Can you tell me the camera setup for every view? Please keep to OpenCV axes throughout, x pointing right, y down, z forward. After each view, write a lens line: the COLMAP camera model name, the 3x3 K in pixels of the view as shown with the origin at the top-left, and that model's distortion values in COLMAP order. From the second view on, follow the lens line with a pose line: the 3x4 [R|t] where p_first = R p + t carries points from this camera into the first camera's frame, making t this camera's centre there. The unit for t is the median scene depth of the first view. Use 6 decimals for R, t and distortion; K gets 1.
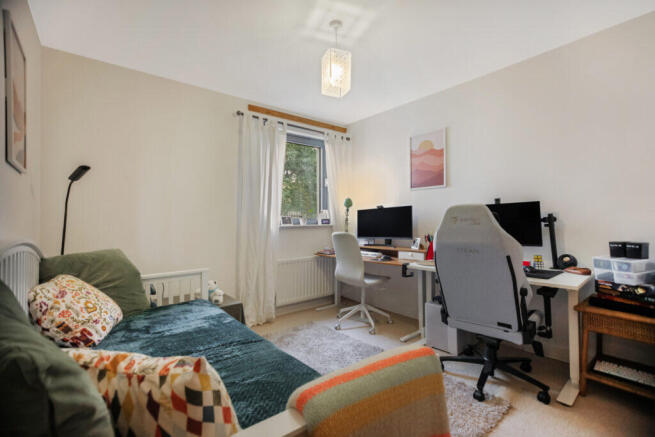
lens RADIAL K [[306.1, 0, 327.2], [0, 306.1, 217.8], [0, 0, 1]] dist [0.009775, 0.002067]
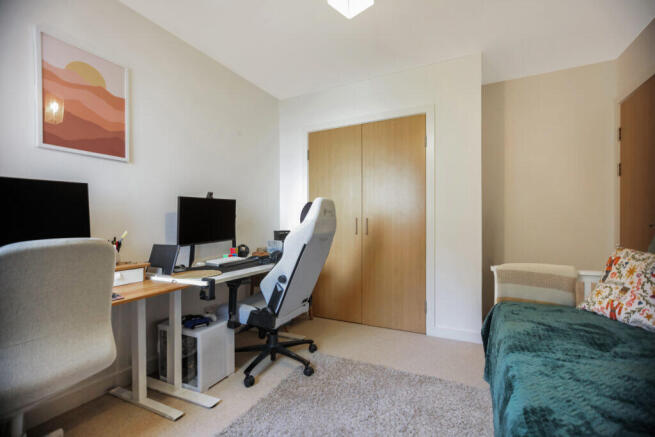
lens RADIAL K [[306.1, 0, 327.9], [0, 306.1, 222.1], [0, 0, 1]] dist [0.009775, 0.002067]
pose [[-0.411098, 0.009443, 0.911542, -0.358996], [-0.005460, 0.999903, -0.012821, 0.030436], [-0.911575, -0.010248, -0.411006, 0.875996]]
